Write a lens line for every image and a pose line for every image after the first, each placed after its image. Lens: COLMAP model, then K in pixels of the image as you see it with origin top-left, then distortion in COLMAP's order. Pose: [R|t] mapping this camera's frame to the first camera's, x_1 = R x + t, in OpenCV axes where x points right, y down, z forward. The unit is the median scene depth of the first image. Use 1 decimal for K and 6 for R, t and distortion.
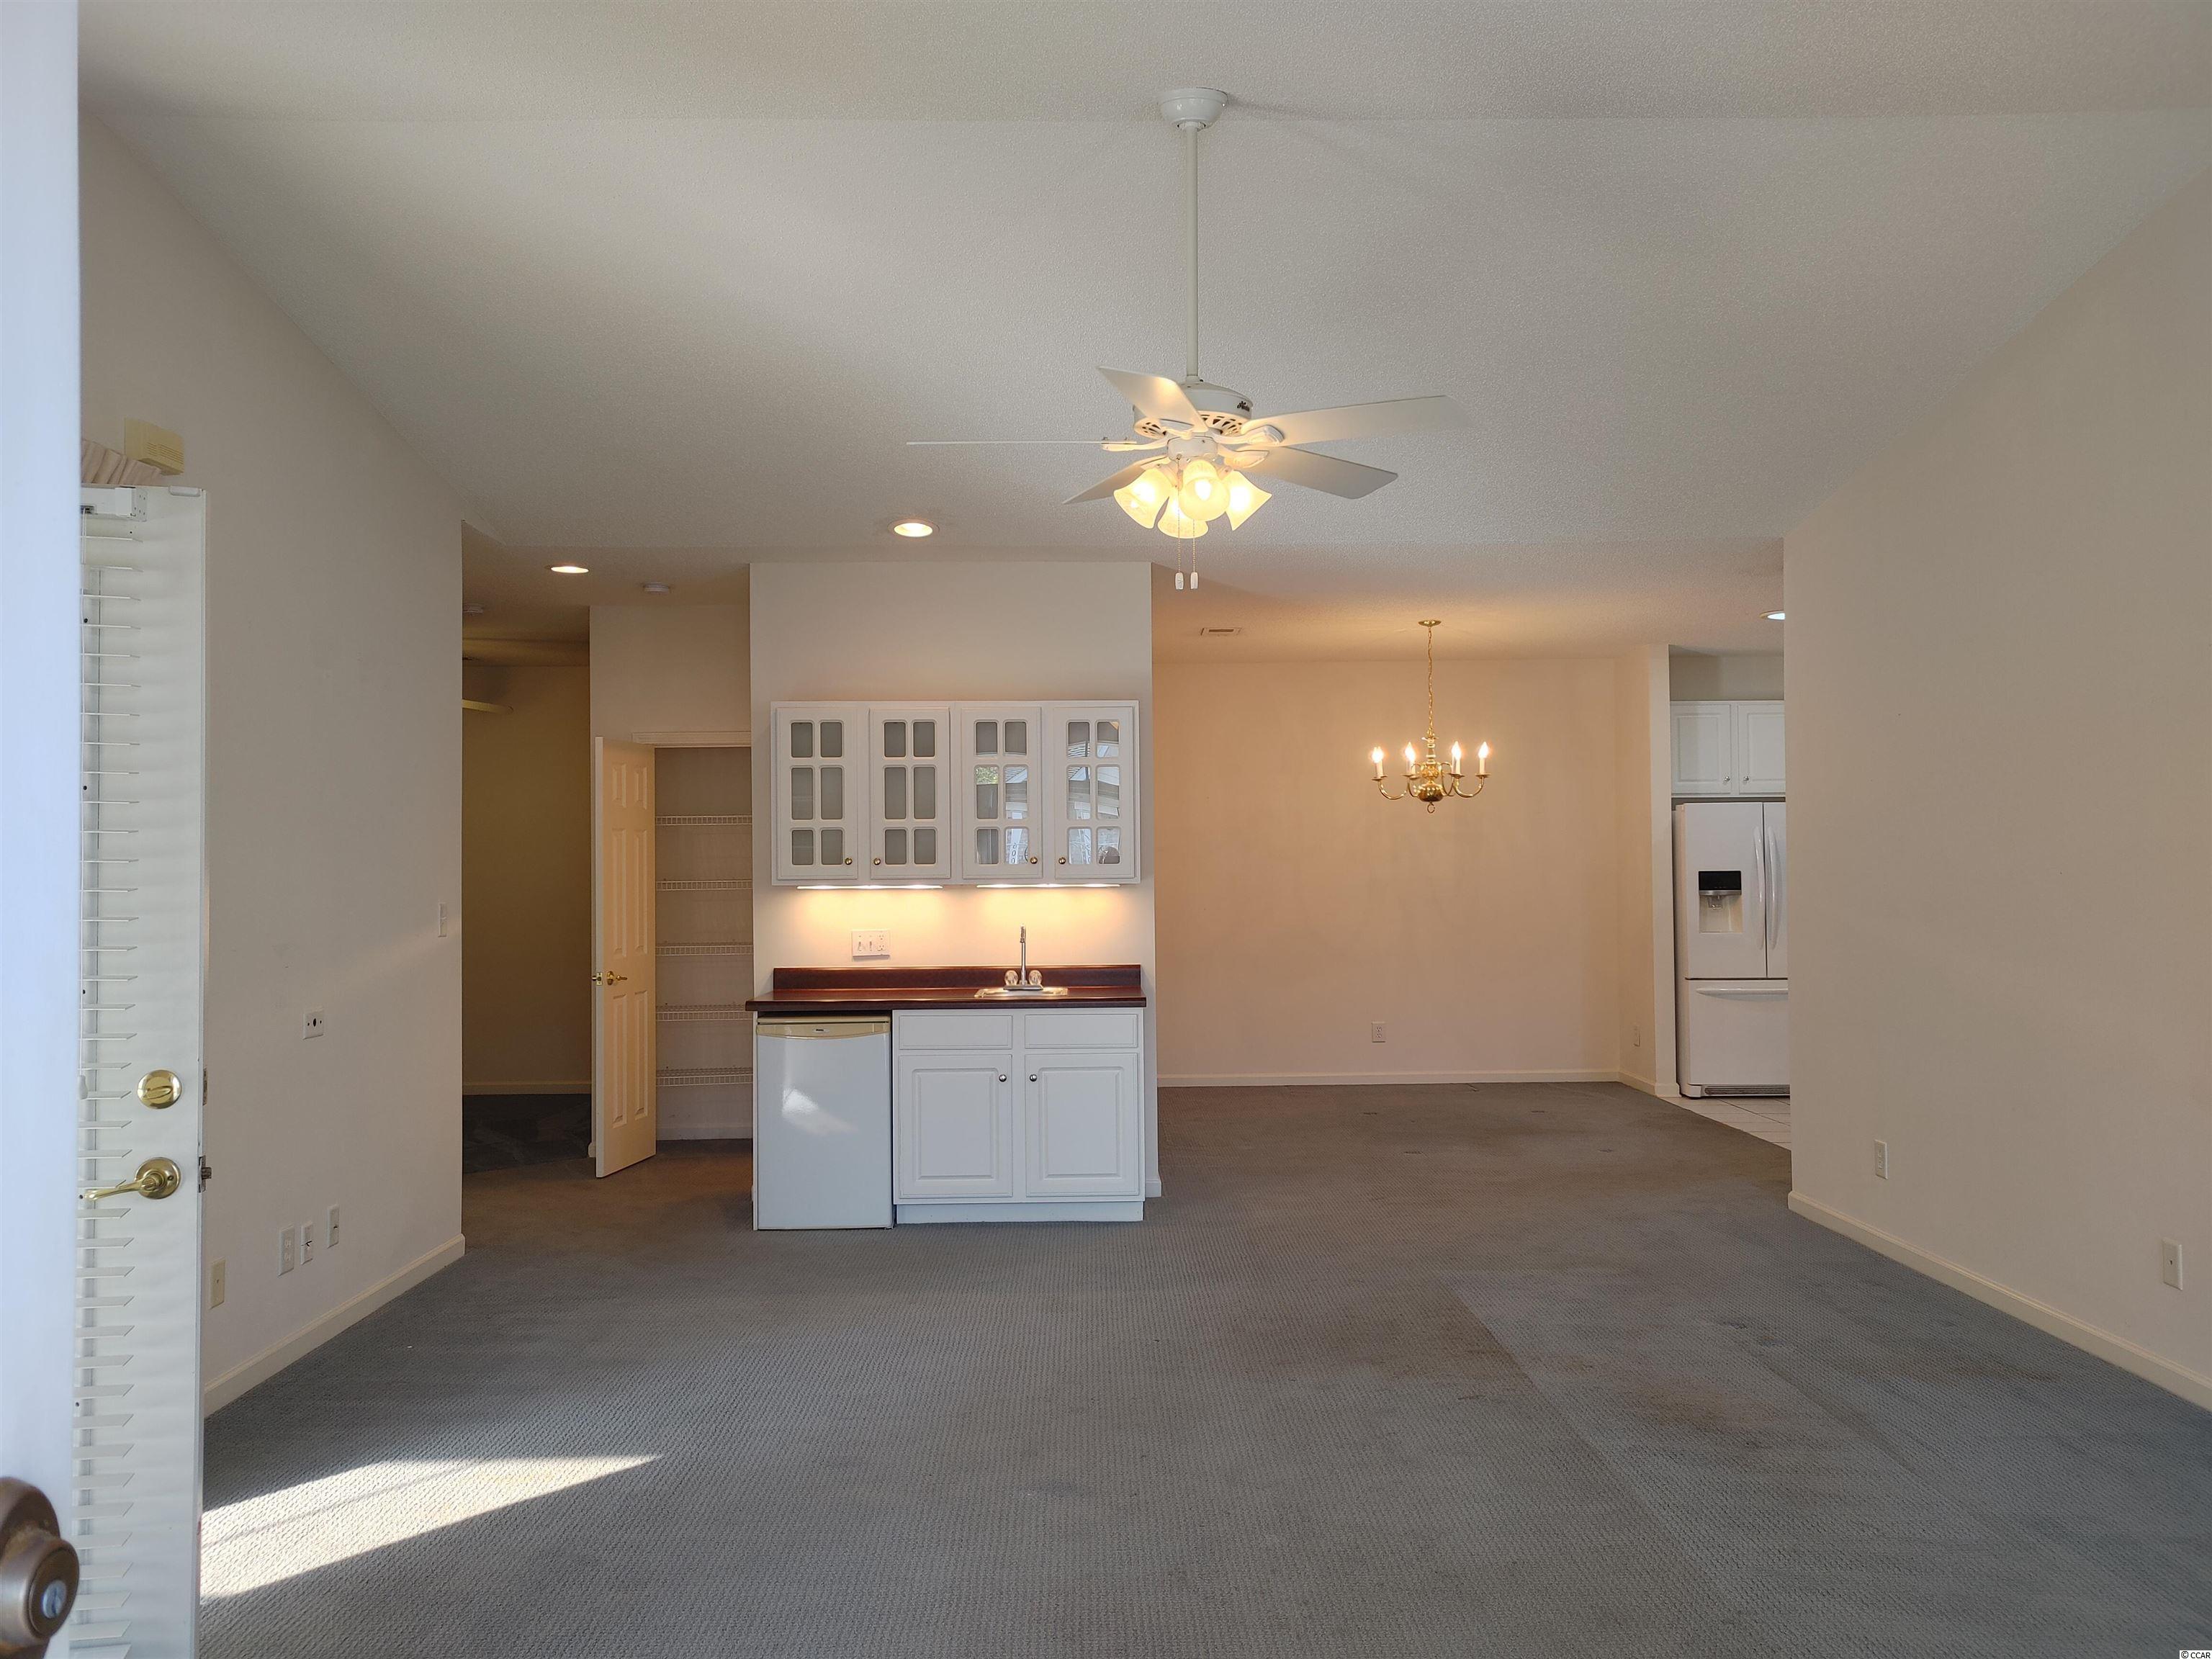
lens RADIAL K [[1711.3, 0, 1110.4], [0, 1711.3, 831.7], [0, 0, 1]] dist [0.037427, -0.014122]
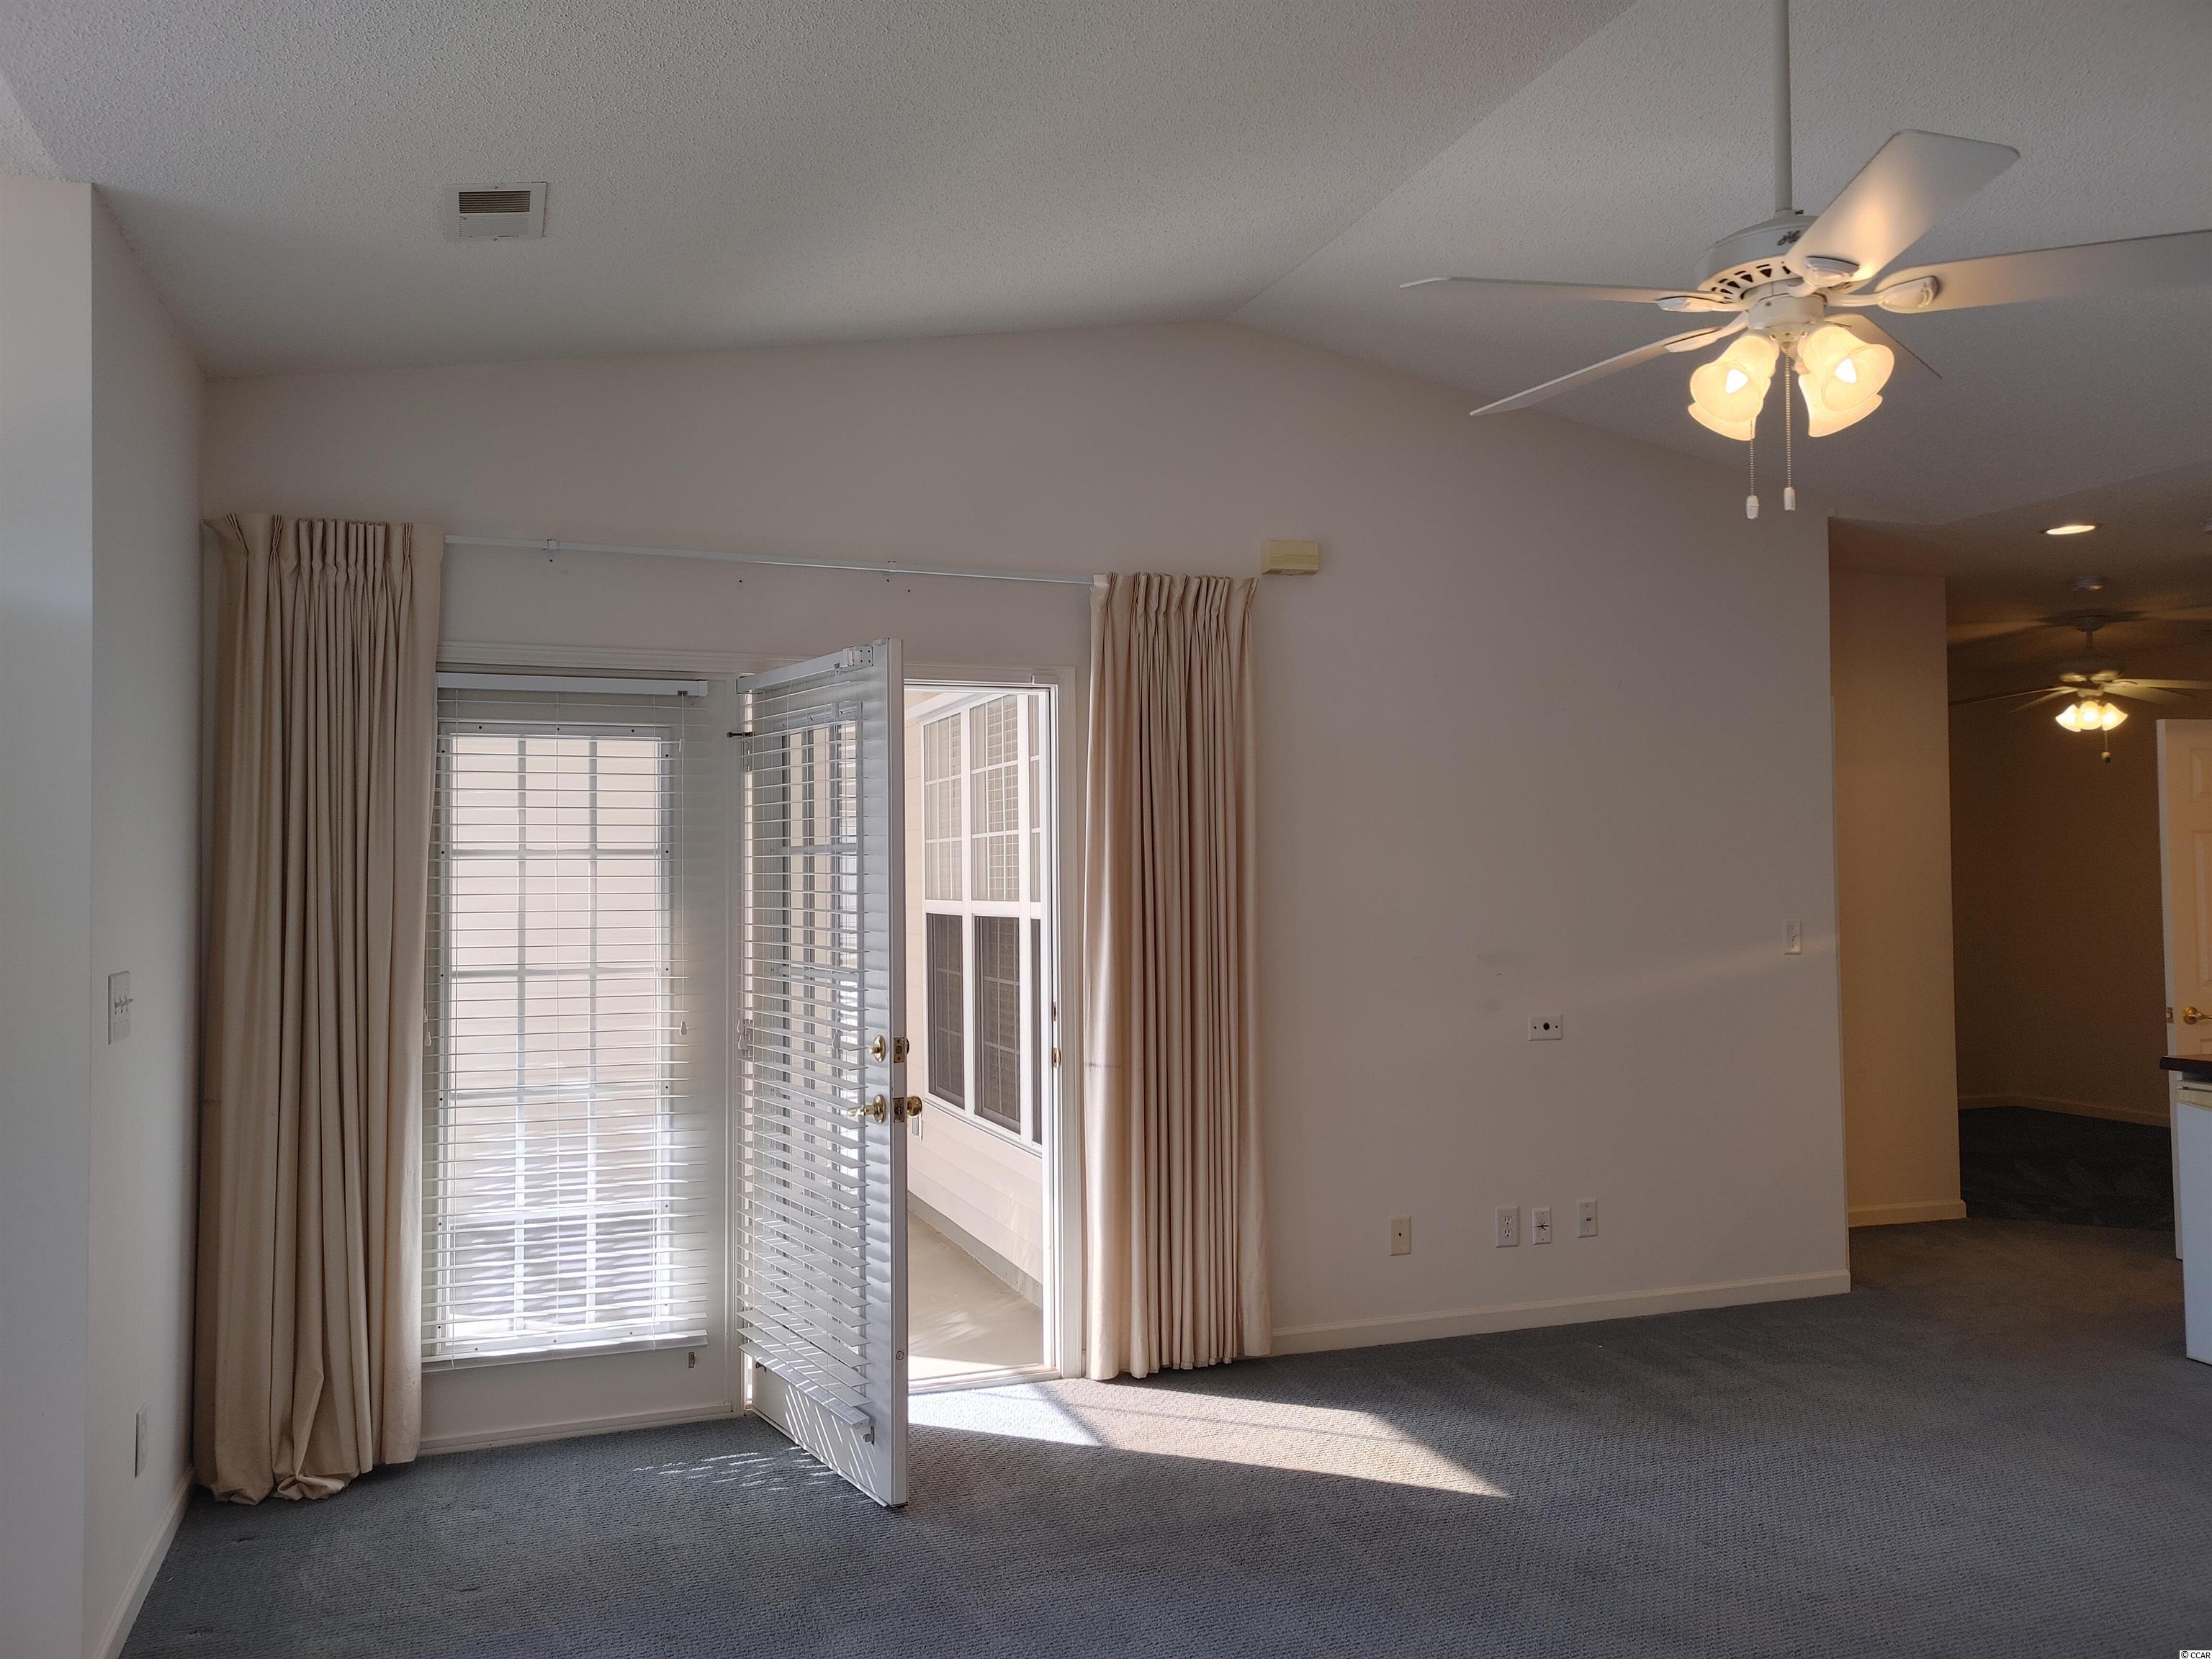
lens RADIAL K [[1711.3, 0, 1105.5], [0, 1711.3, 829.7], [0, 0, 1]] dist [0.037427, -0.014122]
pose [[0.320364, -0.022849, -0.947019, 0.489762], [0.026480, 0.999534, -0.015158, -0.005140], [0.946924, -0.020221, 0.320820, 0.391959]]
